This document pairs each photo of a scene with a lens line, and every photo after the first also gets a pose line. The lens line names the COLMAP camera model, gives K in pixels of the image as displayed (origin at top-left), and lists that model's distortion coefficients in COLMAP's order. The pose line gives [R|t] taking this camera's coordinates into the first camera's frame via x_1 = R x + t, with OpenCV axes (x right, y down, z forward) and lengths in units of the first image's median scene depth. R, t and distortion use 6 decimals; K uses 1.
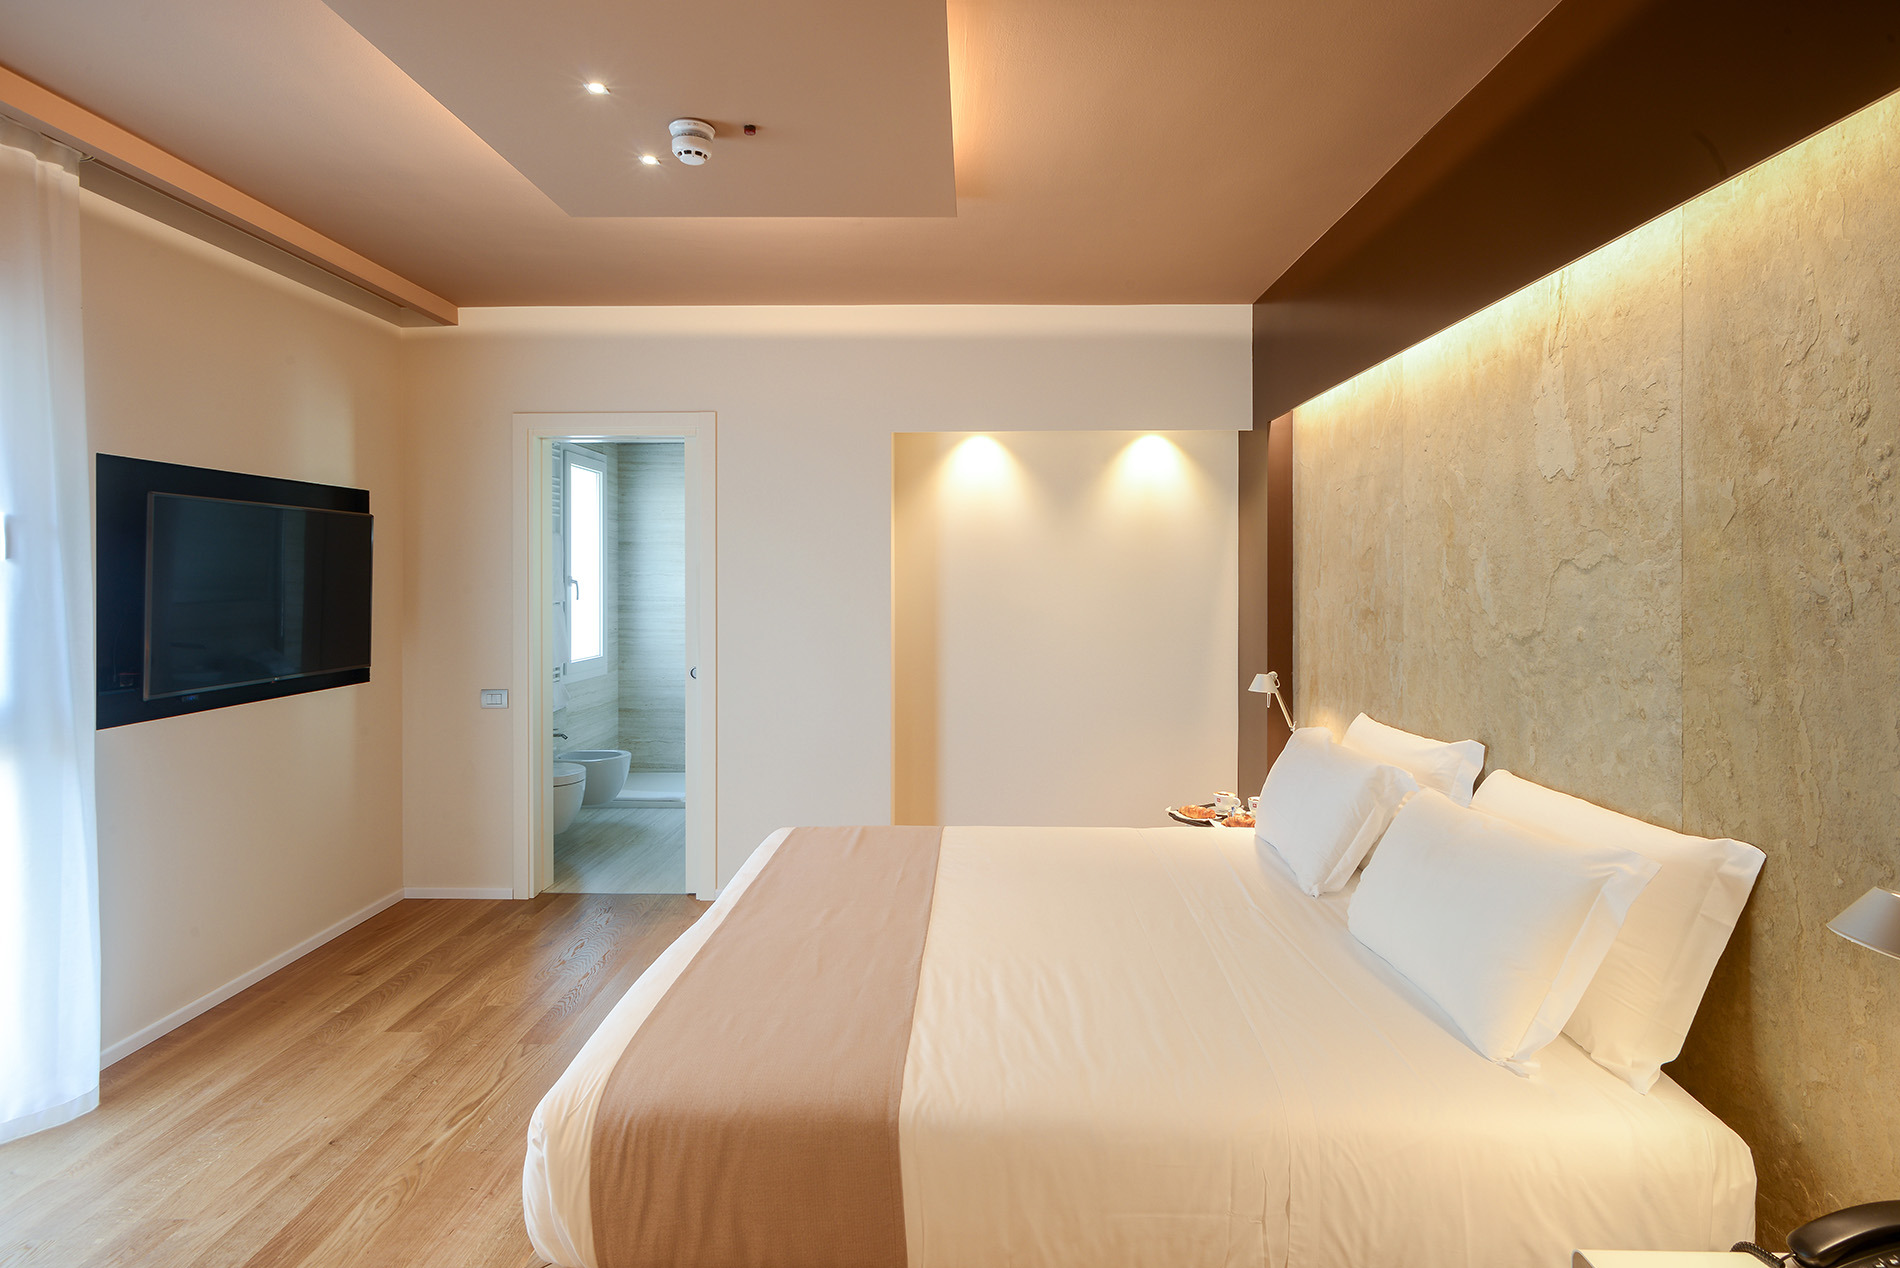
lens RADIAL K [[999.7, 0, 963.6], [0, 999.7, 584.4], [0, 0, 1]] dist [-0.002916, -0.000383]
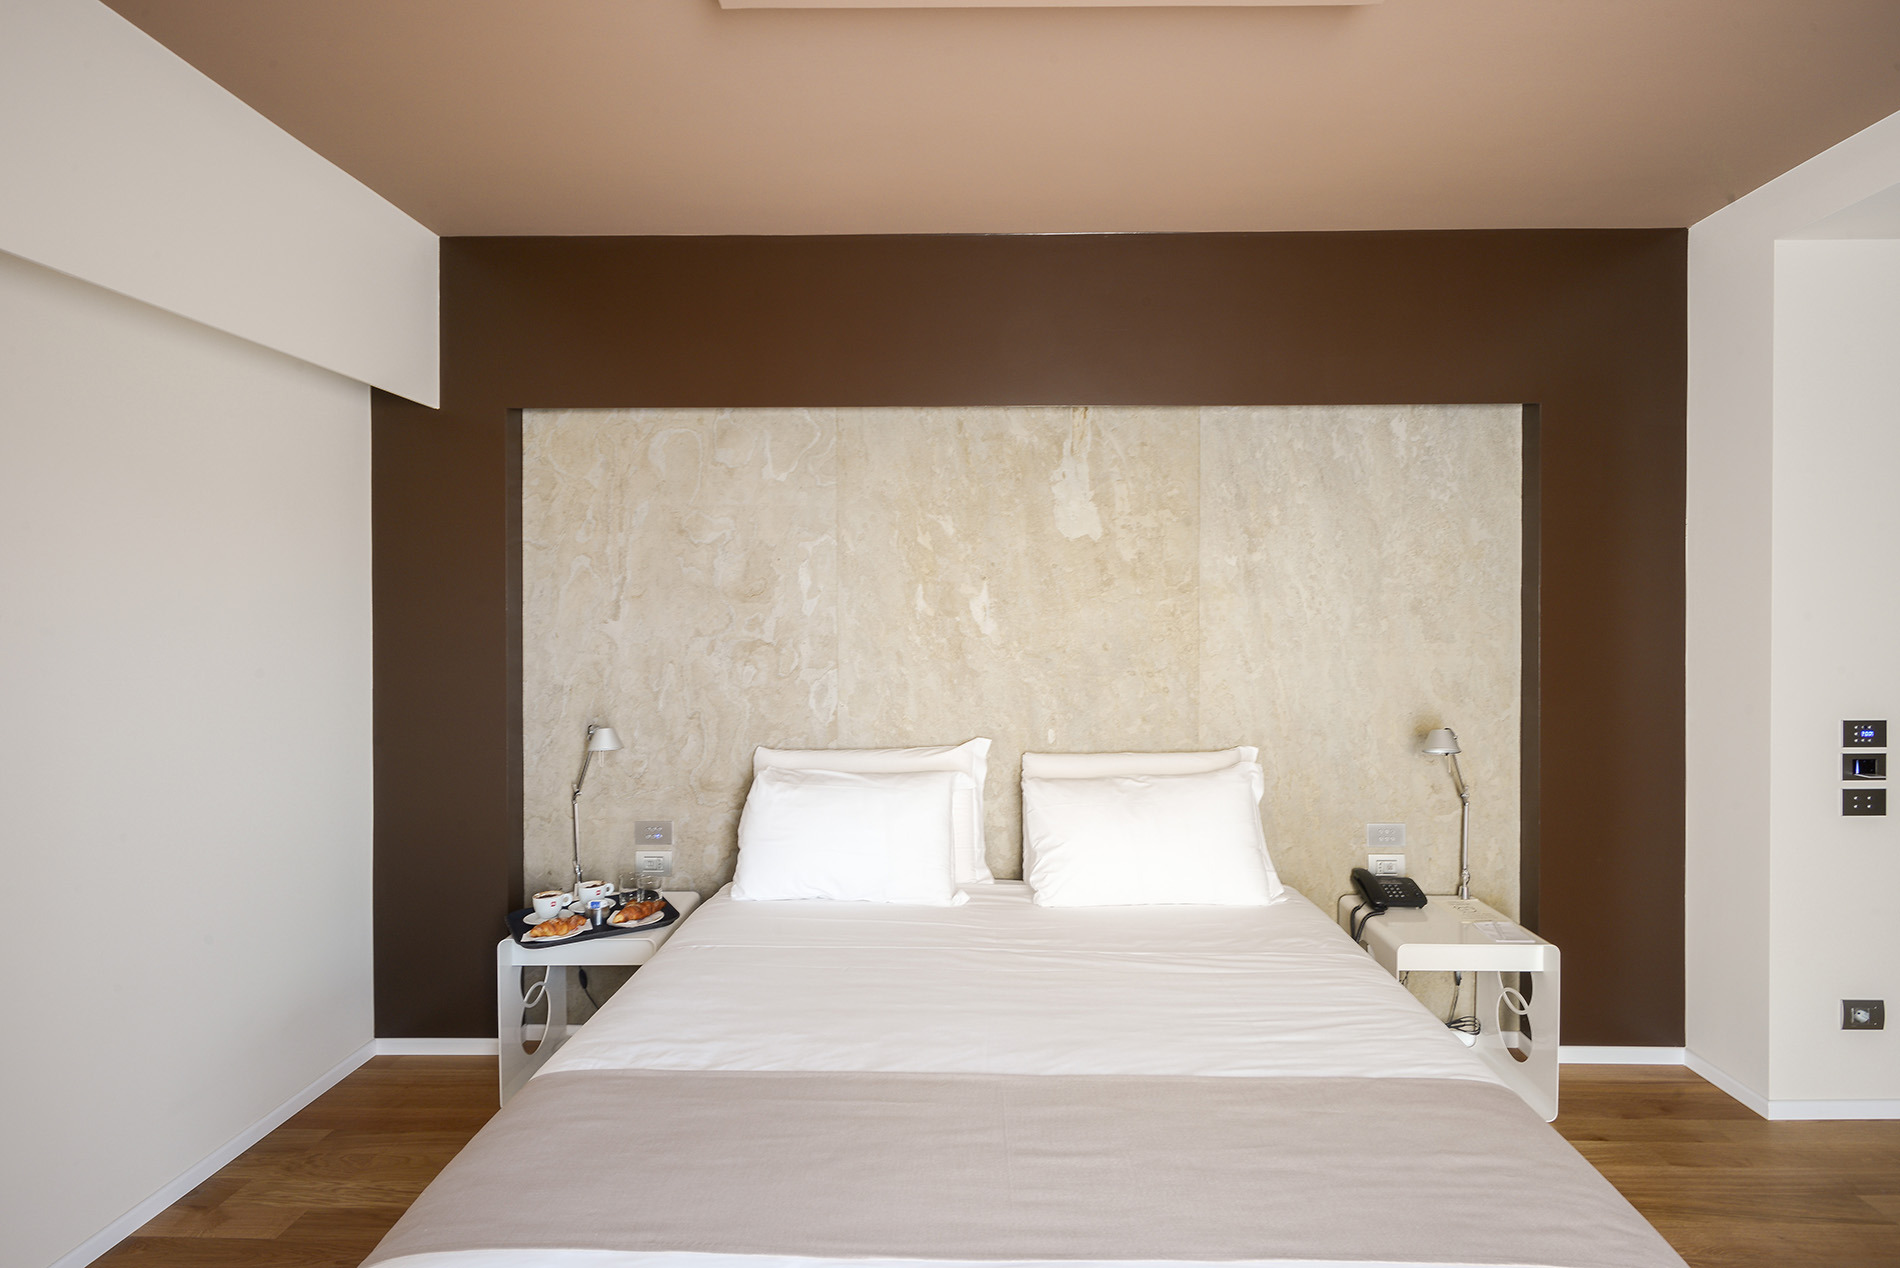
lens RADIAL K [[999.7, 0, 963.6], [0, 999.7, 584.4], [0, 0, 1]] dist [-0.002916, -0.000383]
pose [[0.007324, -0.002399, 0.999970, -0.956807], [0.009366, 0.999953, 0.002331, -0.052215], [-0.999929, 0.009349, 0.007346, 1.274363]]
